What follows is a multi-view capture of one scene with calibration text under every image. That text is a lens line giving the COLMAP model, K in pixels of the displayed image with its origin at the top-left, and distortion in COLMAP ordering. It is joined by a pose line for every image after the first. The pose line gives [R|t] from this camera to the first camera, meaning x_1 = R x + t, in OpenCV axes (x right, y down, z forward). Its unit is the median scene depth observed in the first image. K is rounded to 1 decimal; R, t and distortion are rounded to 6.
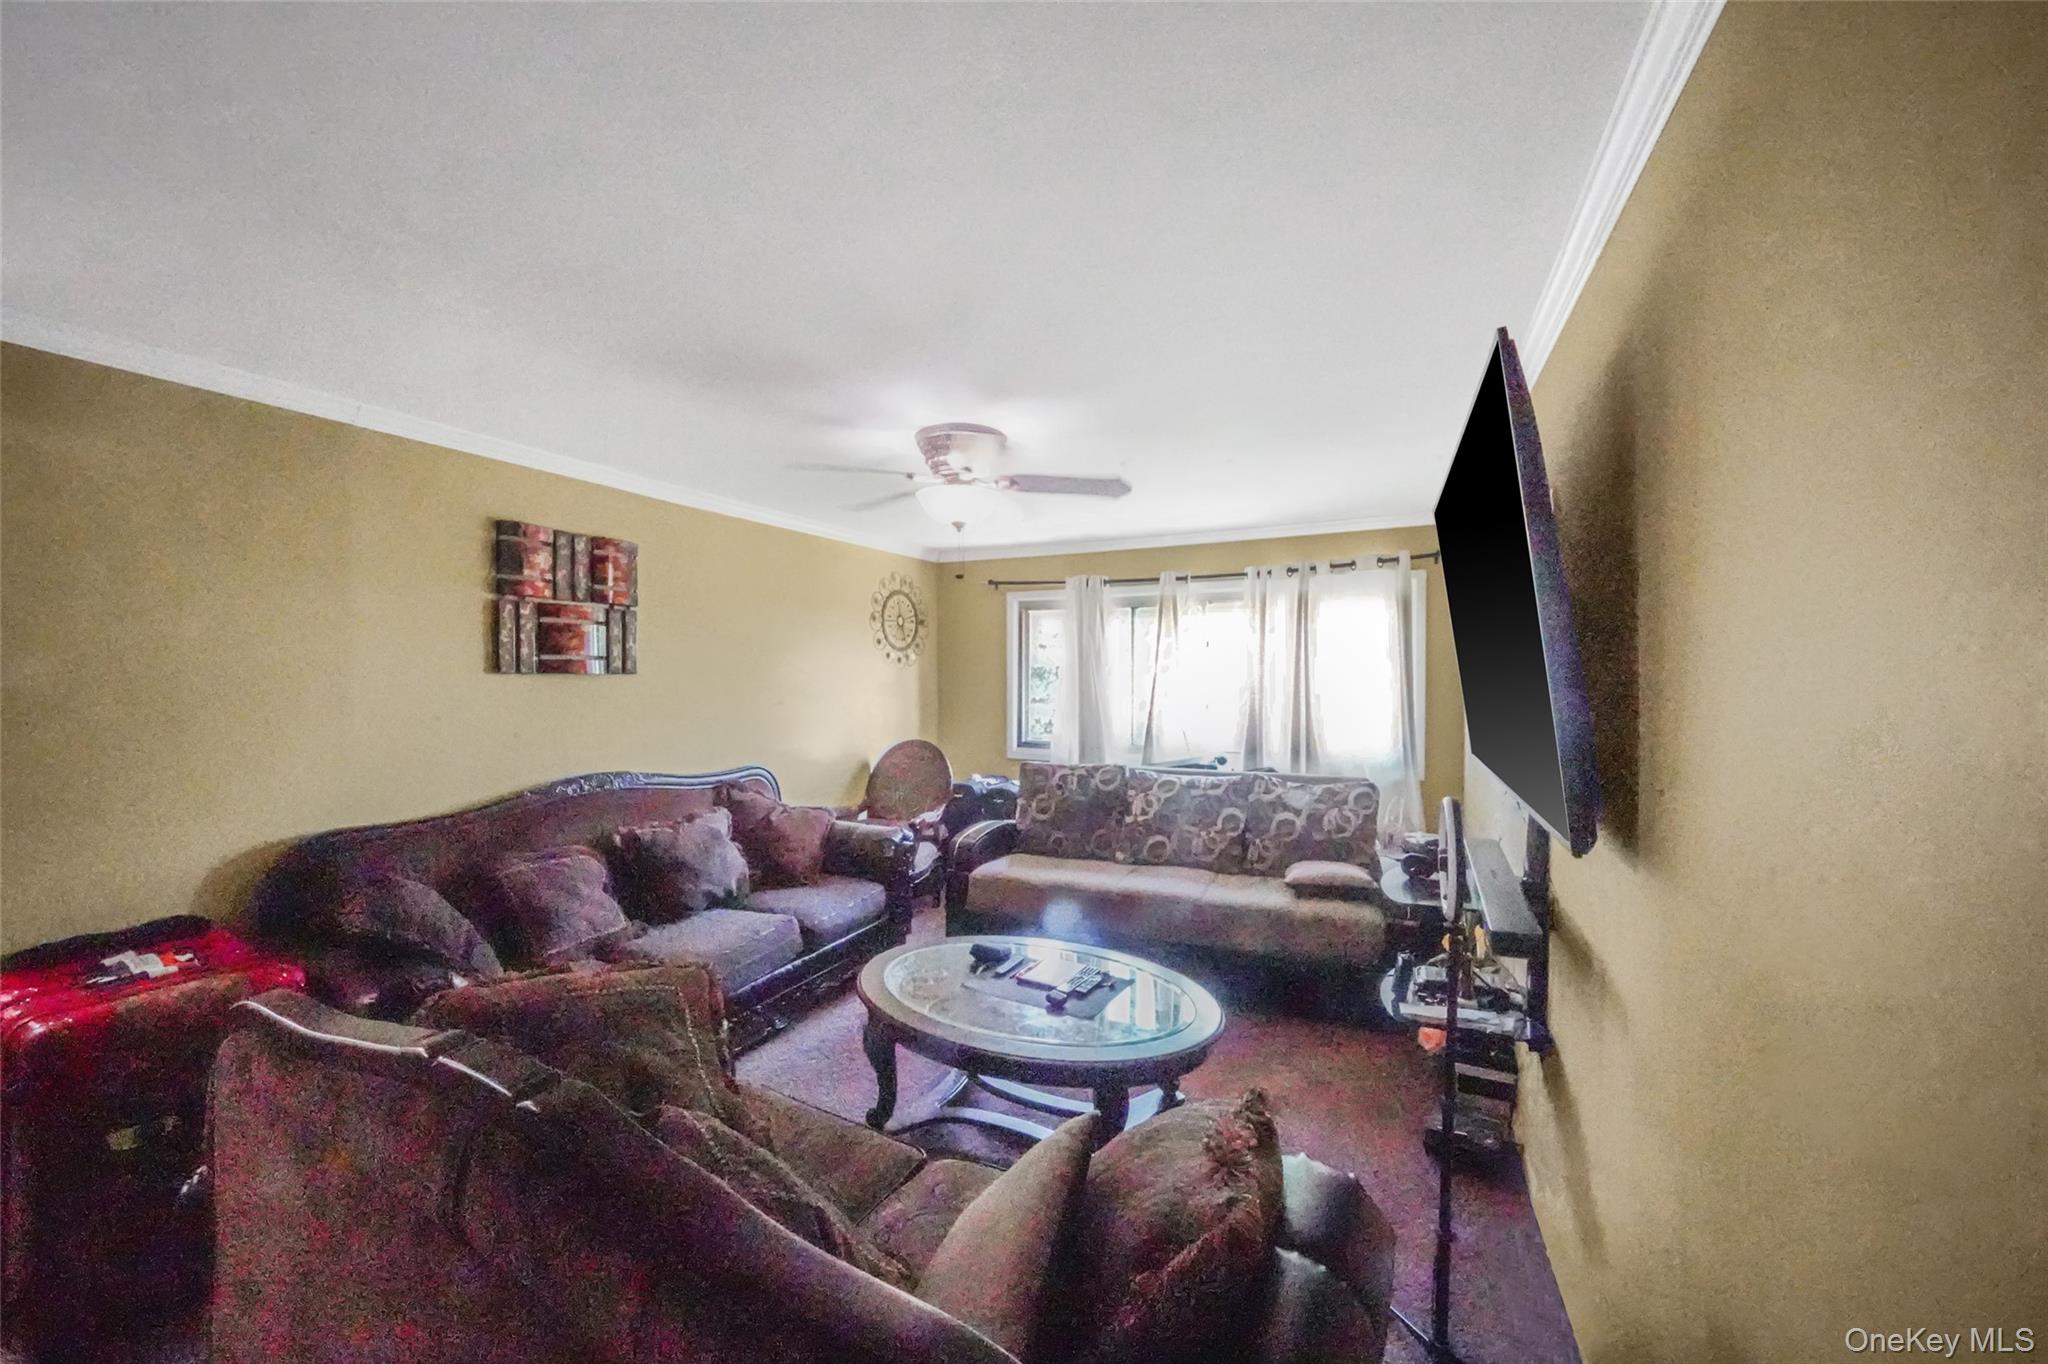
lens RADIAL K [[734.9, 0, 1024.0], [0, 734.9, 682.0], [0, 0, 1]] dist [-0.000601, -0.000014]
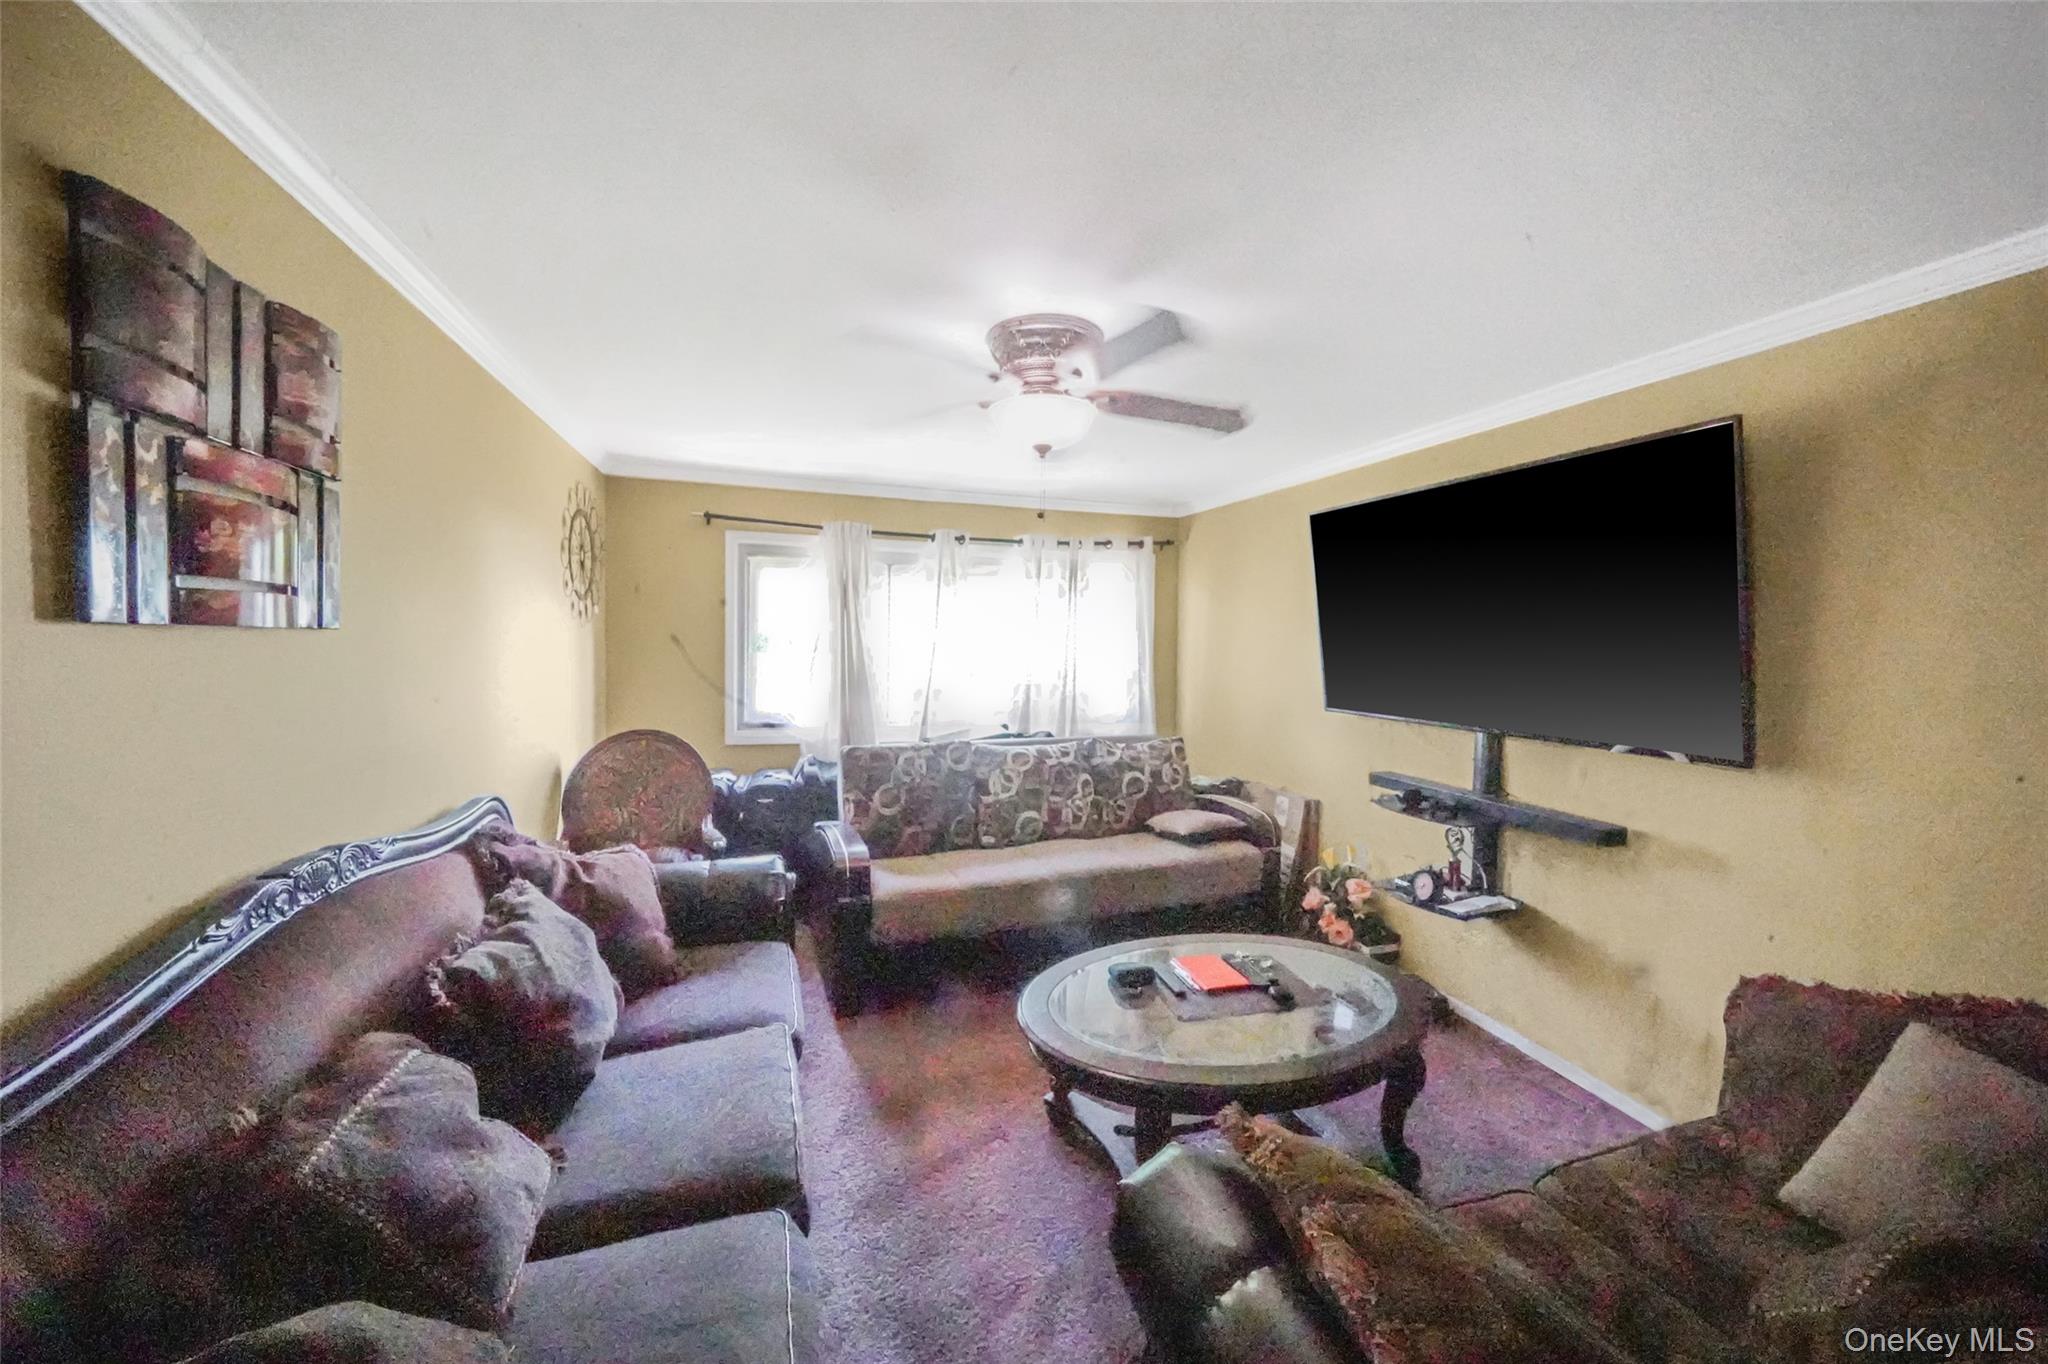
lens RADIAL K [[742.5, 0, 1022.9], [0, 742.5, 654.1], [0, 0, 1]] dist [0.045076, 0.000021]
pose [[0.716858, -0.002397, 0.697215, -0.477579], [-0.005111, 0.999949, 0.008693, -0.001893], [-0.697200, -0.009795, 0.716809, 0.311414]]
